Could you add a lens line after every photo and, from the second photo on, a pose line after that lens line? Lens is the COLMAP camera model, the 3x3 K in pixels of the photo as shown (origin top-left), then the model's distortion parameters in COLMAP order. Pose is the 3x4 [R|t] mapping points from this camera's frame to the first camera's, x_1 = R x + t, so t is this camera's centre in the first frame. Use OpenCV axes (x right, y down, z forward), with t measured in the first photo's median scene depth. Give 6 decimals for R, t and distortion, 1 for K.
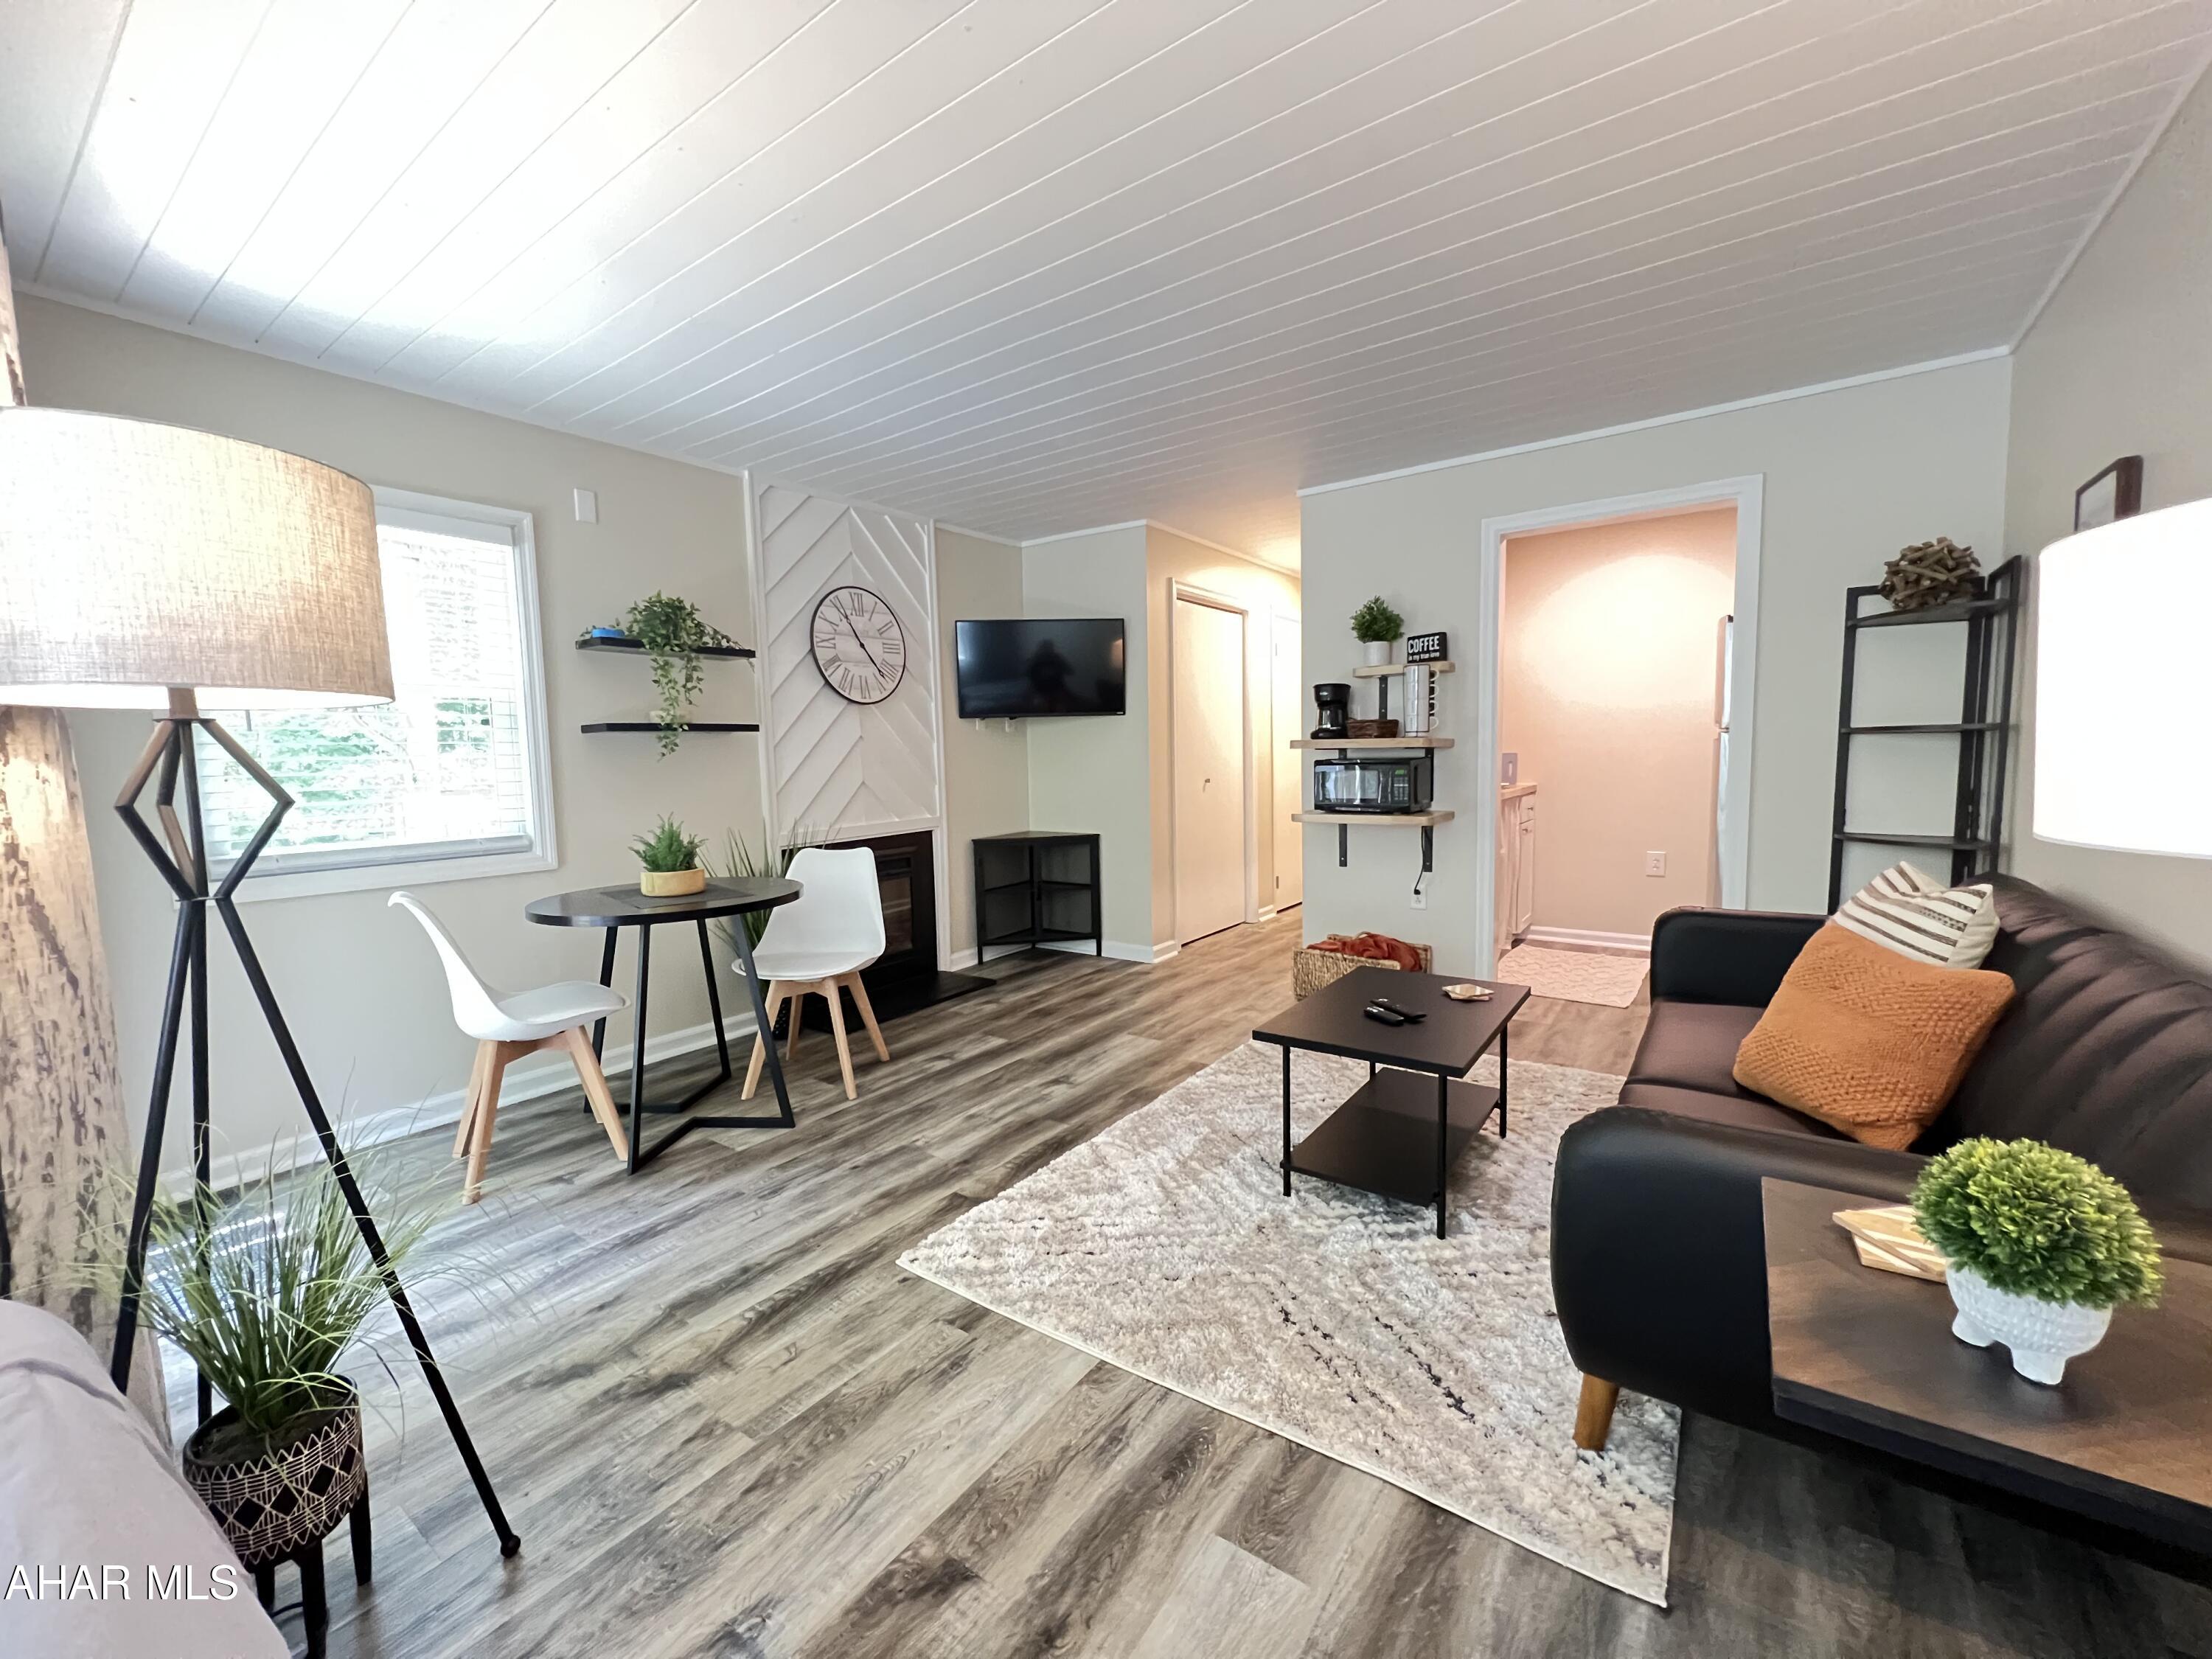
lens RADIAL K [[884.8, 0, 1097.0], [0, 884.8, 829.0], [0, 0, 1]] dist [-0.003464, 0.000607]
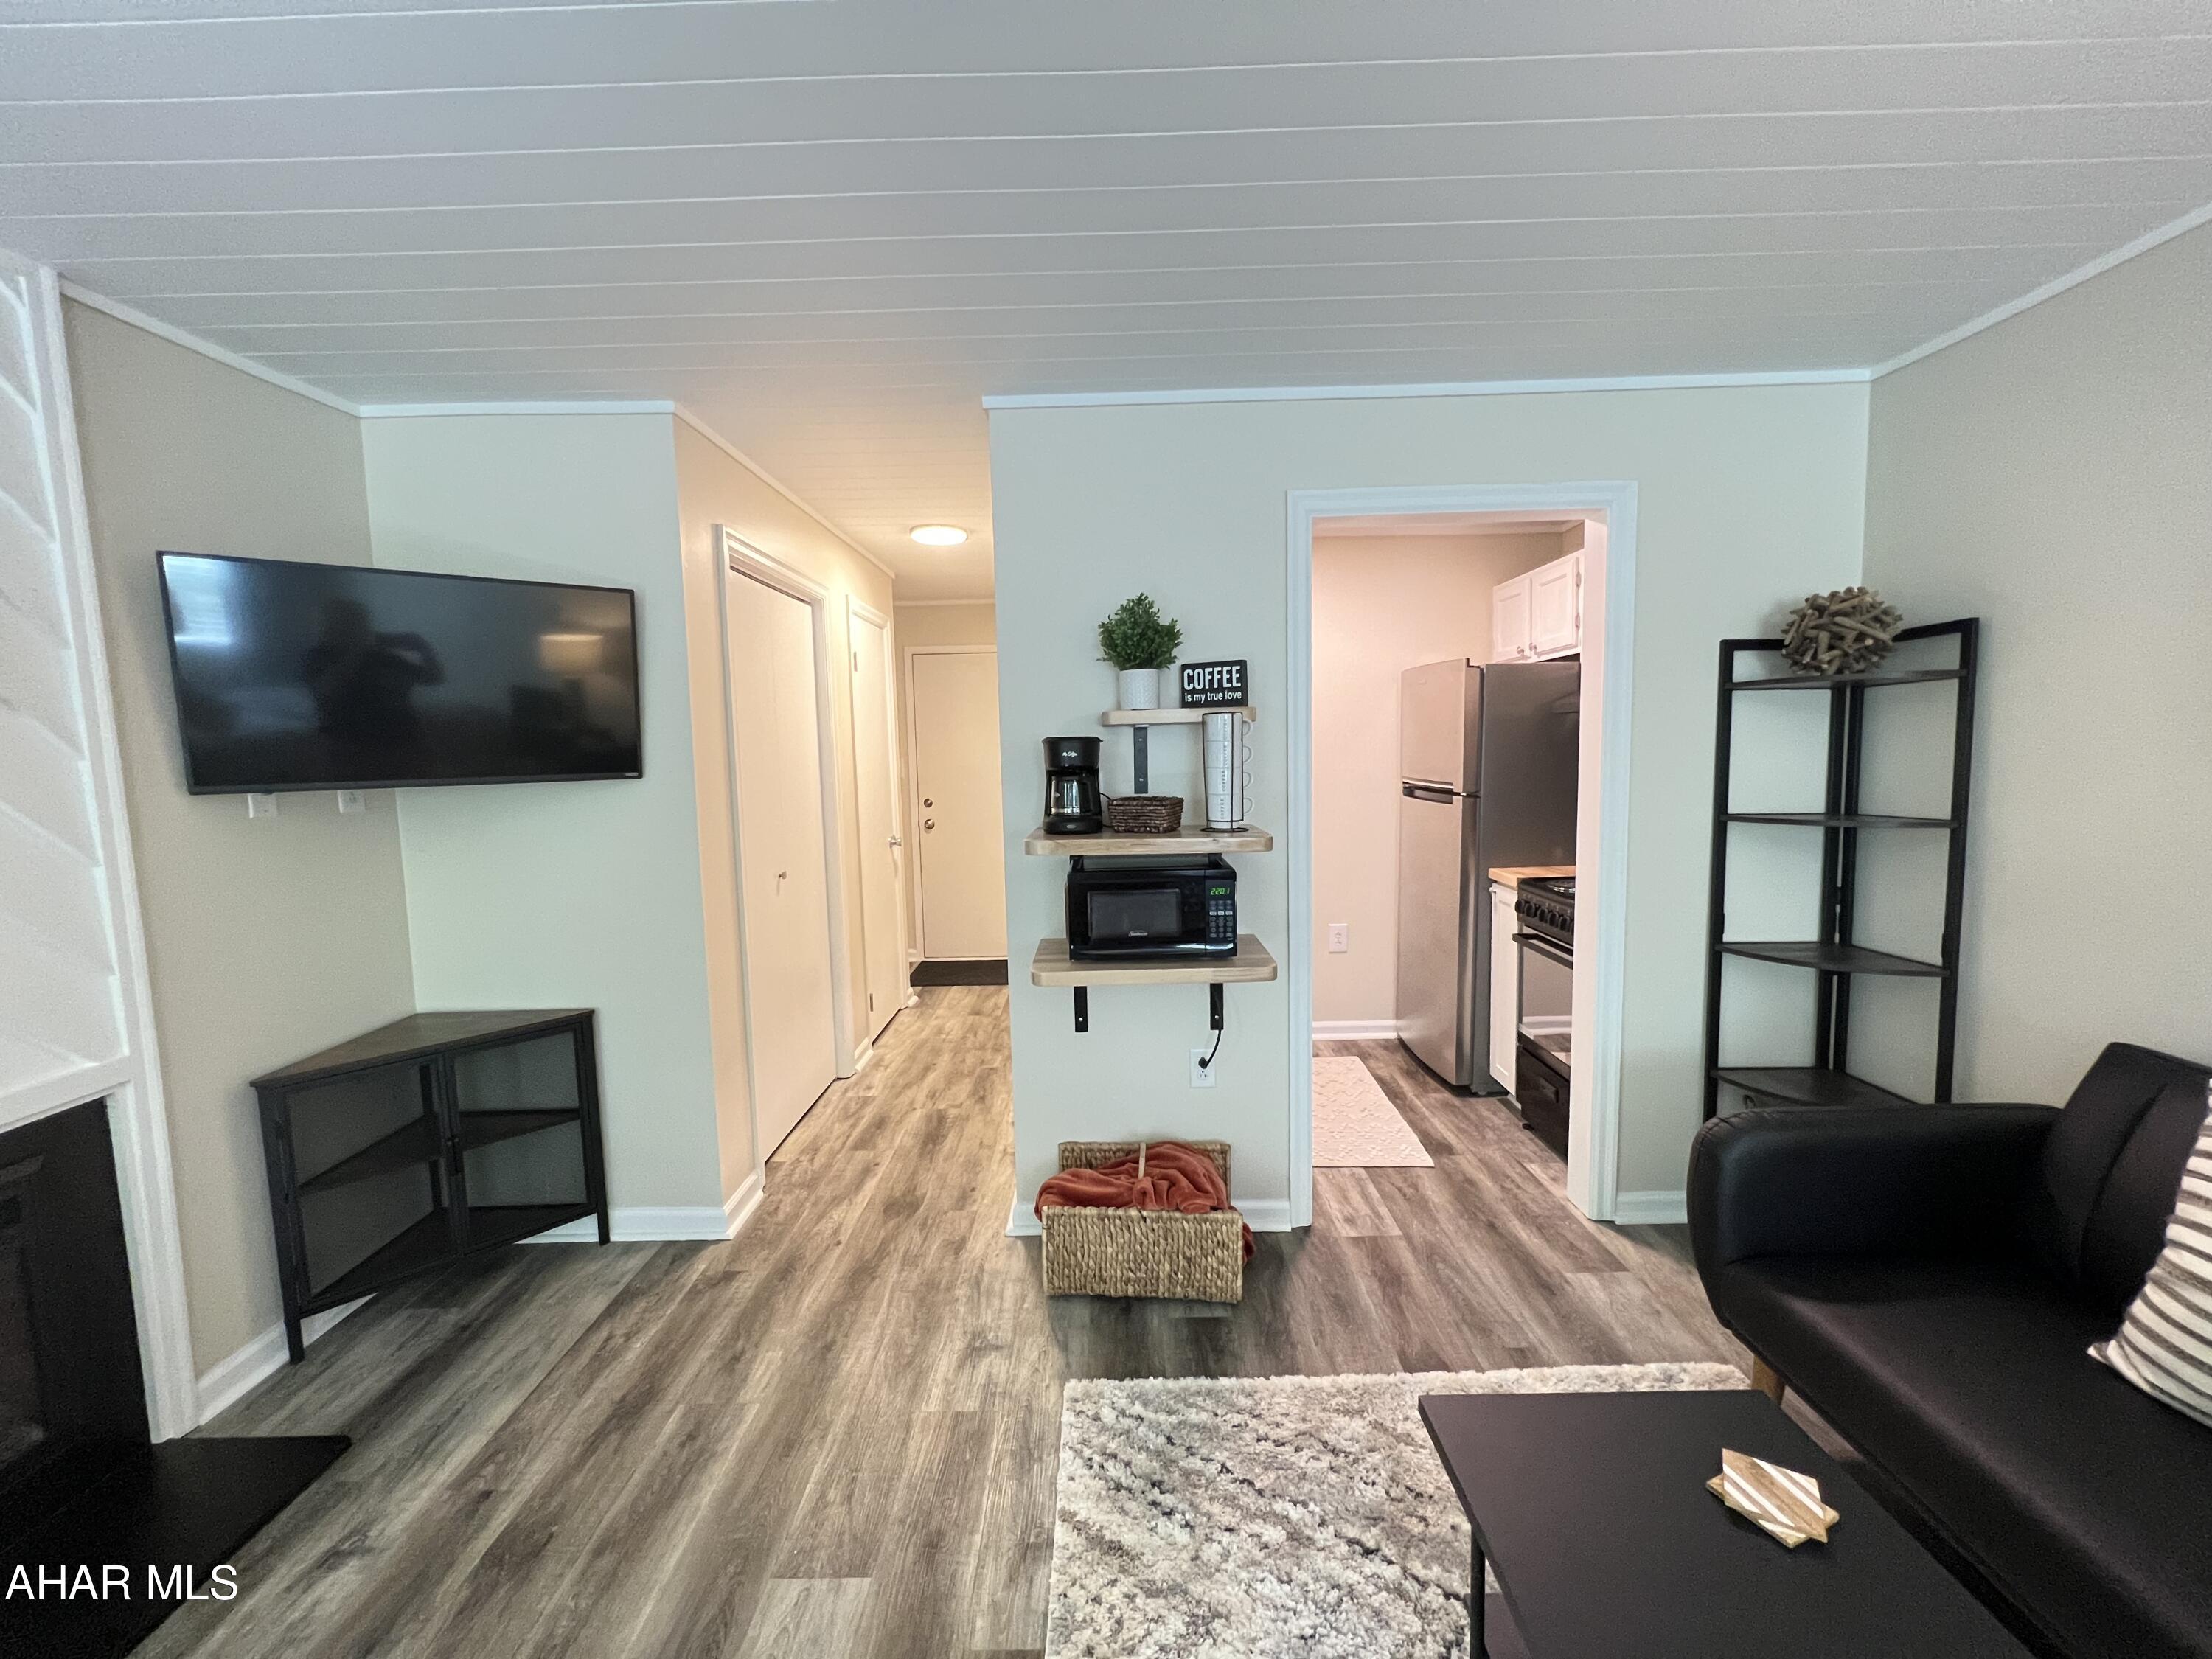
lens RADIAL K [[884.8, 0, 1102.8], [0, 884.8, 826.7], [0, 0, 1]] dist [-0.003464, 0.000607]
pose [[0.814920, -0.049710, 0.577438, -0.059081], [0.056023, 0.998406, 0.006887, -0.108833], [-0.576860, 0.026738, 0.816405, 0.519275]]
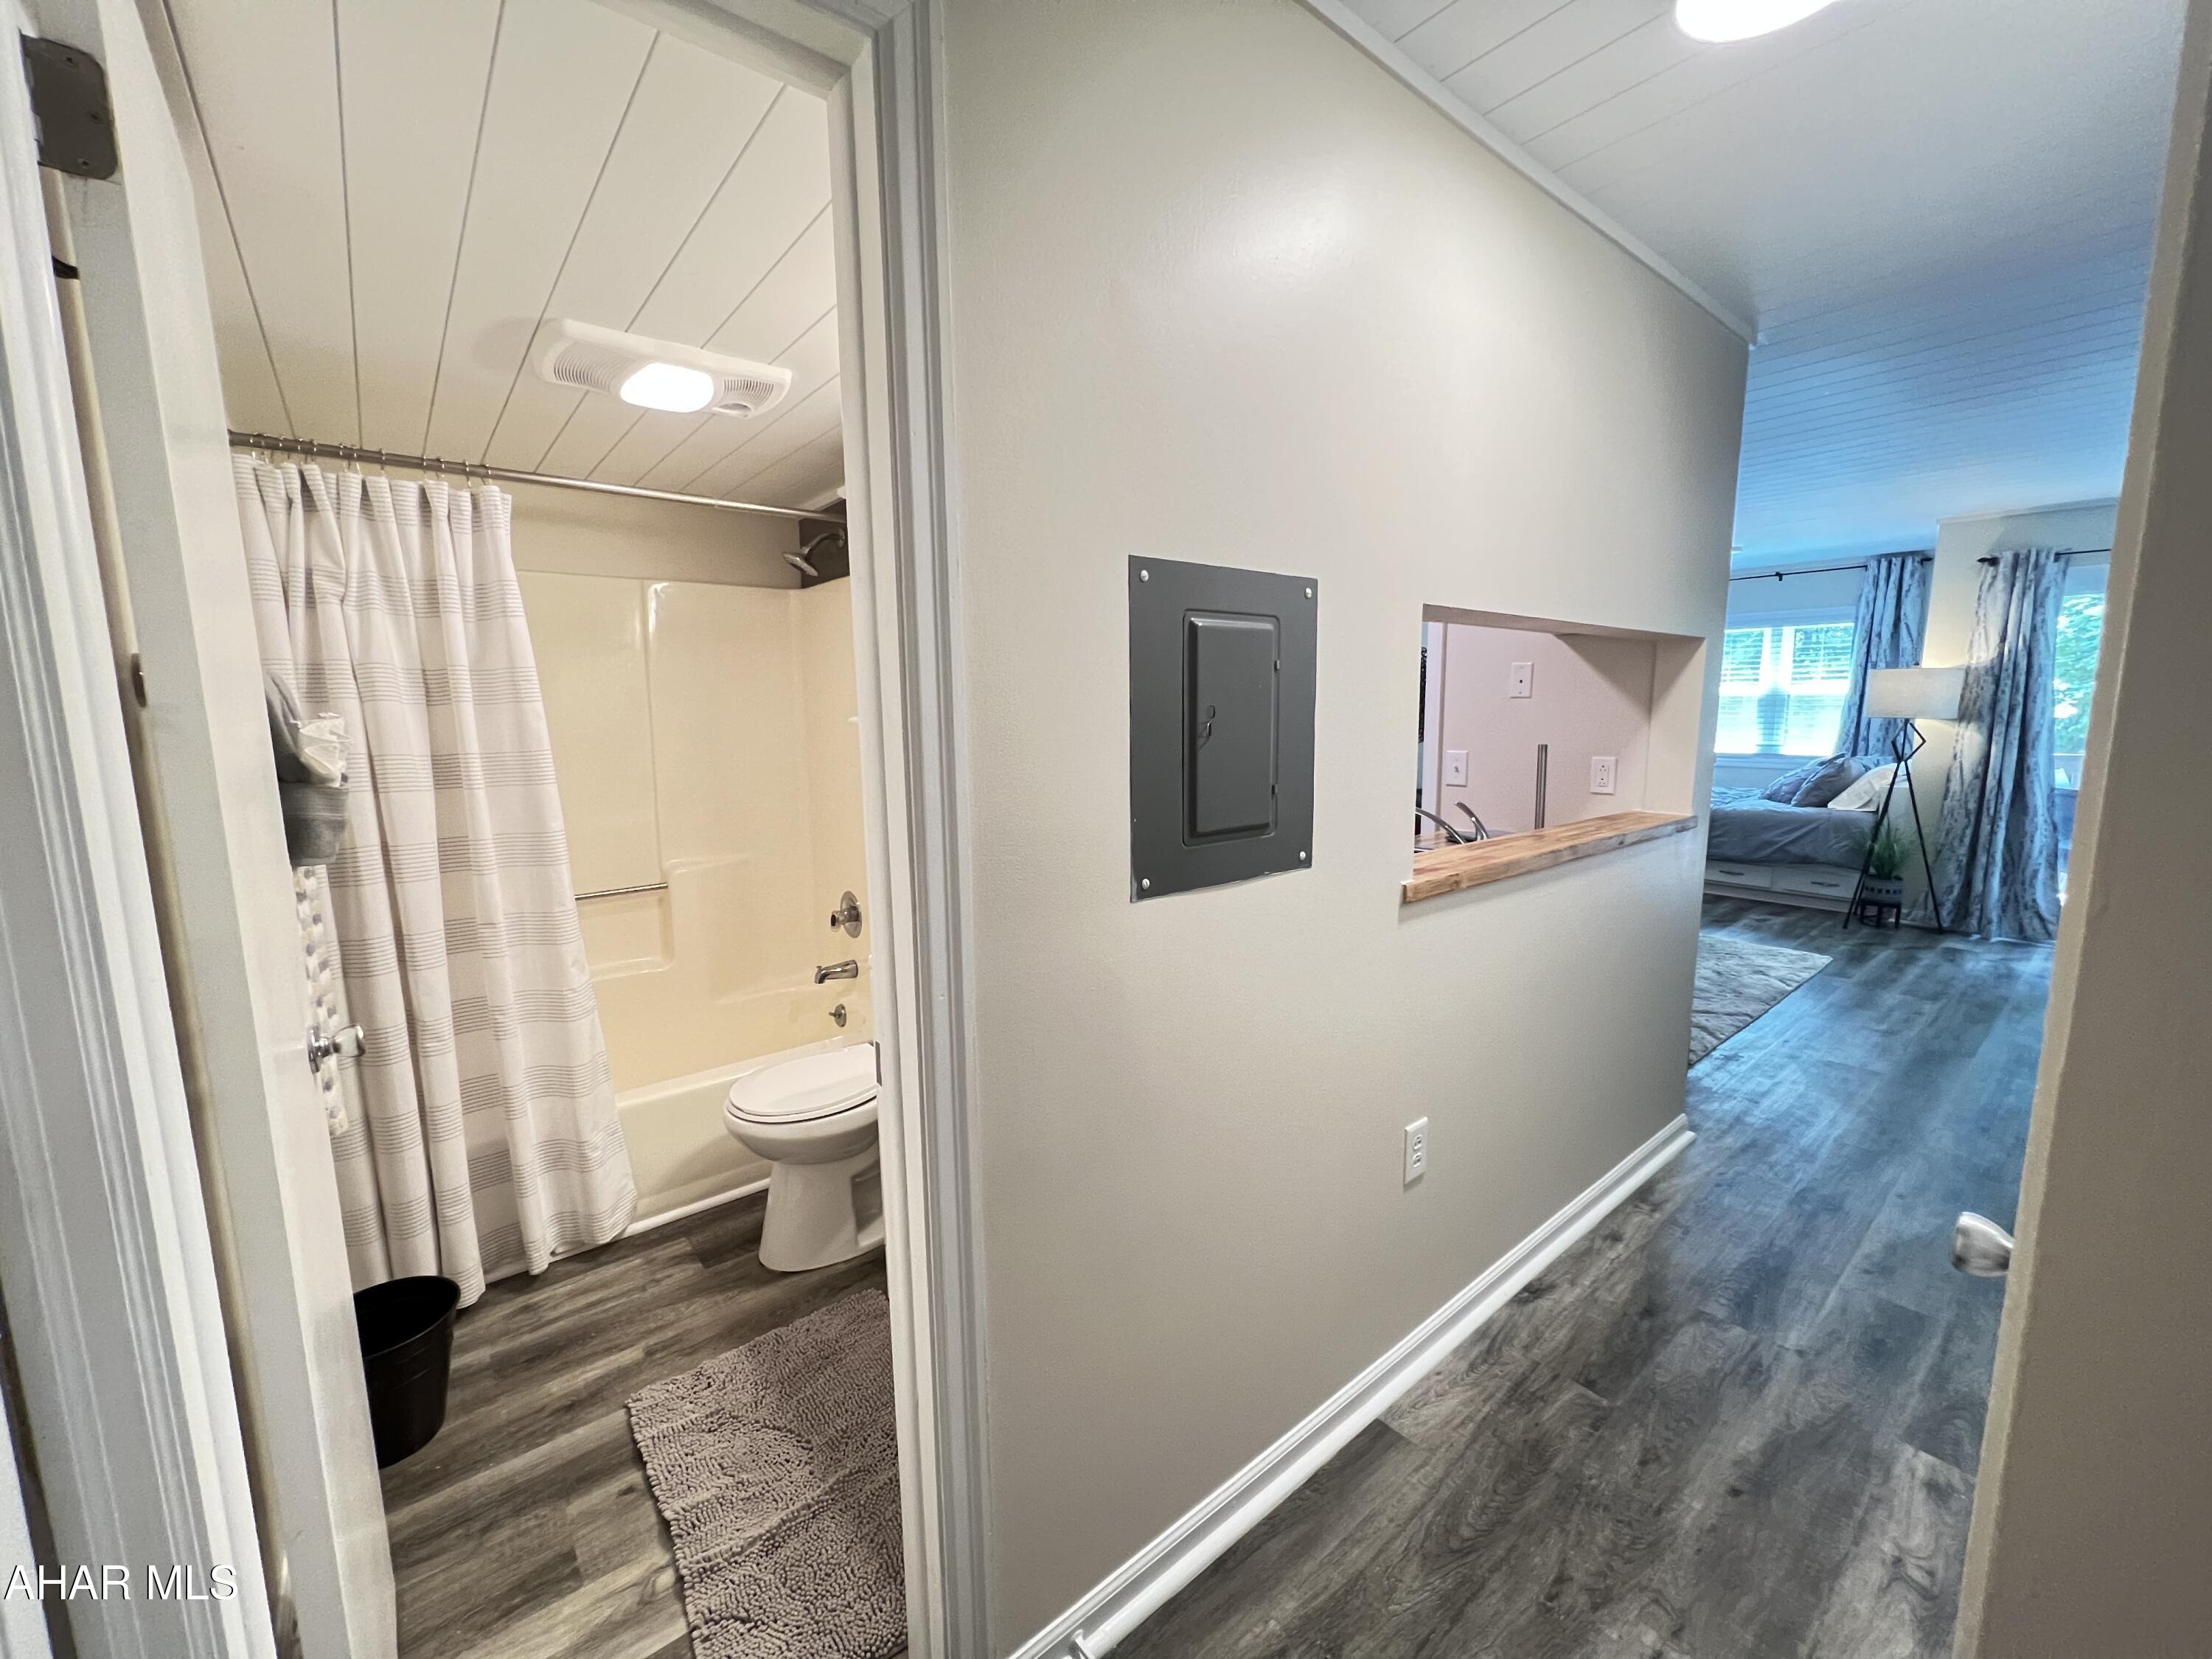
lens RADIAL K [[884.8, 0, 1106.2], [0, 884.8, 828.2], [0, 0, 1]] dist [-0.003464, 0.000607]
pose [[-0.967282, -0.001618, 0.253699, 0.522937], [0.054571, 0.975246, 0.214284, -0.223712], [-0.247765, 0.221118, -0.943249, 1.830986]]
